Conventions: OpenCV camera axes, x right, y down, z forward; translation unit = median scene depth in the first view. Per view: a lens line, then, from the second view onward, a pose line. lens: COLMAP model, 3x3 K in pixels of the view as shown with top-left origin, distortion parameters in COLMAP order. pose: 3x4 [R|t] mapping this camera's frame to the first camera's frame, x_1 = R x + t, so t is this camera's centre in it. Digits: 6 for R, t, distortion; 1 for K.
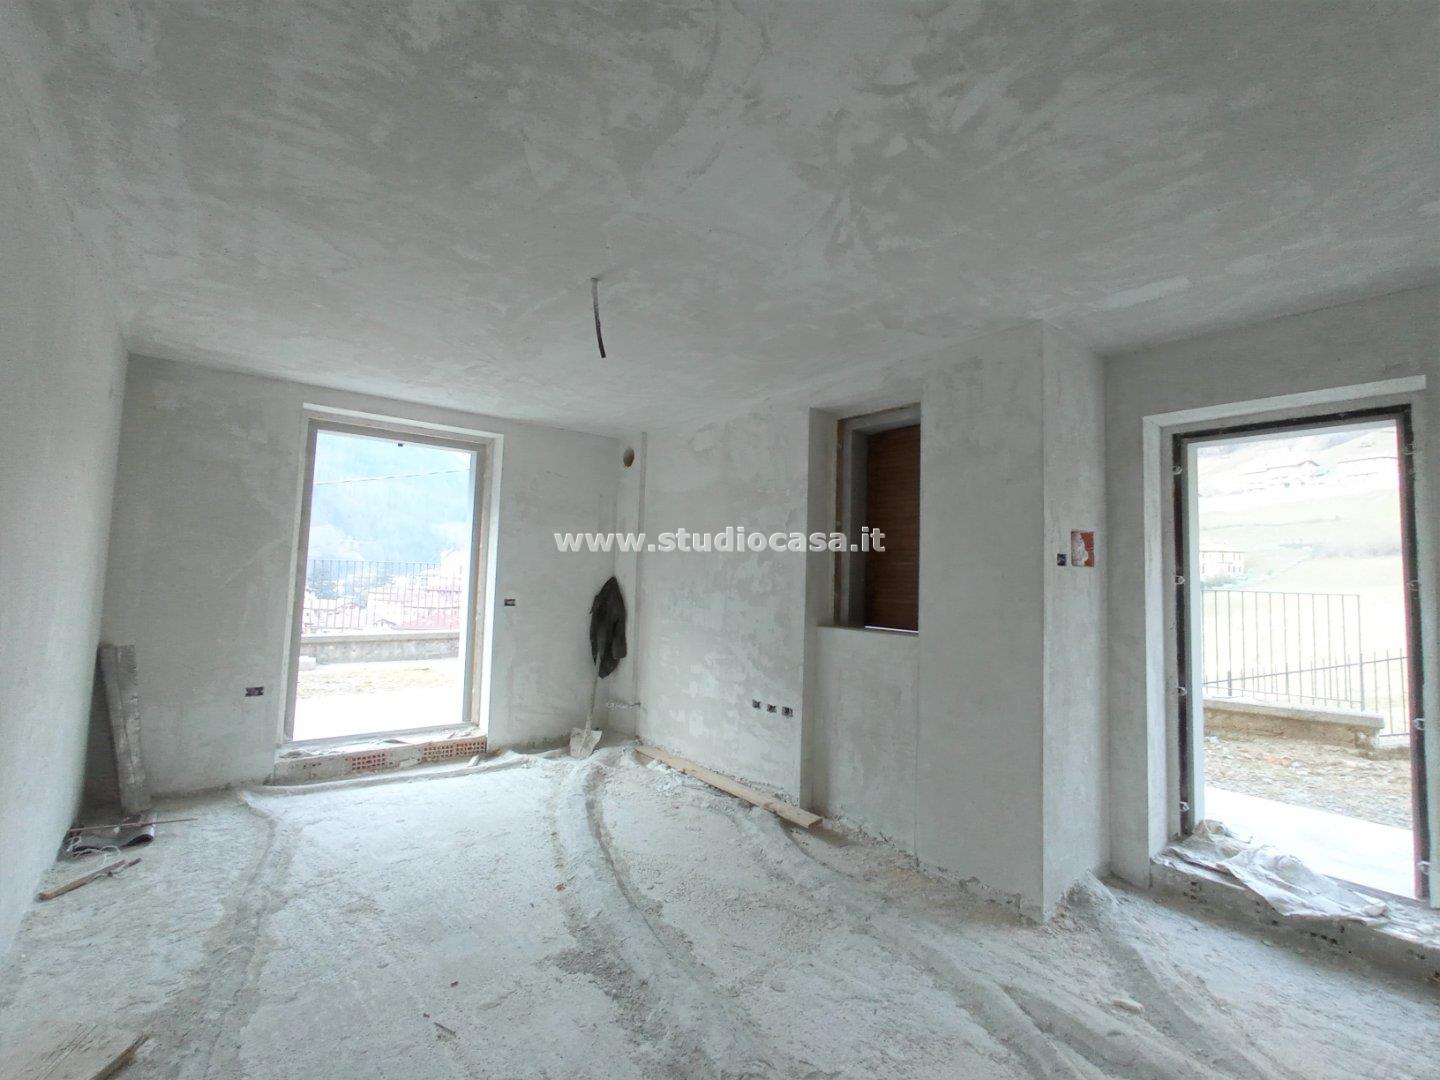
lens RADIAL K [[638.5, 0, 721.4], [0, 638.5, 532.1], [0, 0, 1]] dist [-0.037599, 0.020472]
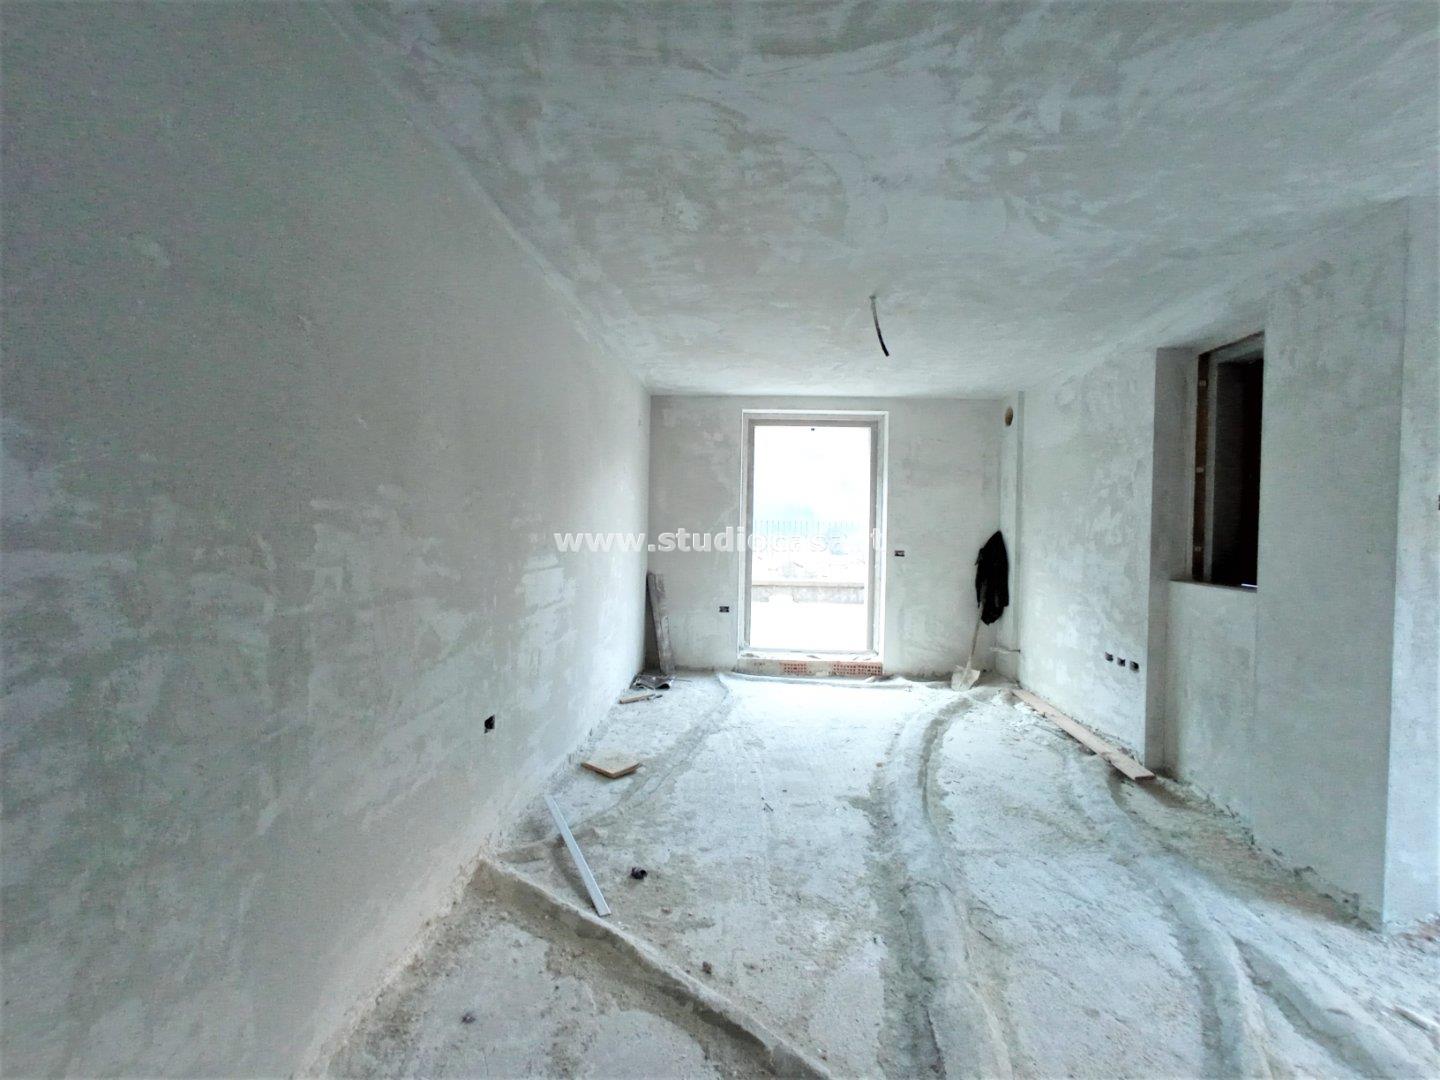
lens RADIAL K [[637.6, 0, 714.3], [0, 637.6, 529.5], [0, 0, 1]] dist [-0.034110, 0.019041]
pose [[0.737676, -0.009719, -0.675085, 0.277842], [0.052388, 0.997706, 0.042881, -0.001024], [0.673119, -0.066999, 0.736493, -0.123942]]
